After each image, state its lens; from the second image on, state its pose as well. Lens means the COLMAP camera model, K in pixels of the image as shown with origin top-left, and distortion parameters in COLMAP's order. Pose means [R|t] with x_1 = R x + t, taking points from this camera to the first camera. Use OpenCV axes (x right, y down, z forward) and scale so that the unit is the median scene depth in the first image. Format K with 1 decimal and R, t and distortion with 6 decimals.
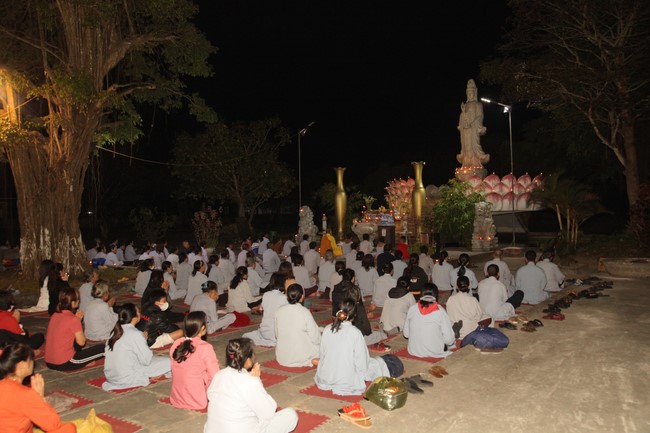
lens RADIAL K [[569.2, 0, 323.7], [0, 569.2, 212.0], [0, 0, 1]] dist [-0.017168, 0.052730]
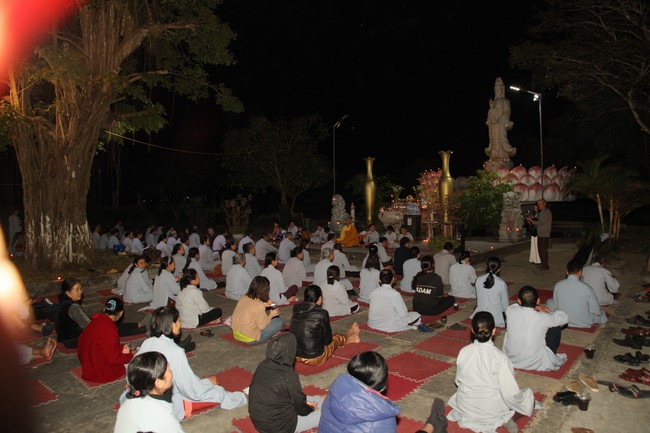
lens RADIAL K [[436.0, 0, 331.1], [0, 436.0, 214.2], [0, 0, 1]] dist [-0.098034, 0.036119]
pose [[0.993738, 0.011475, -0.111148, 0.053728], [-0.007972, 0.999459, 0.031913, -0.000082], [0.111454, -0.030827, 0.993291, 0.229522]]
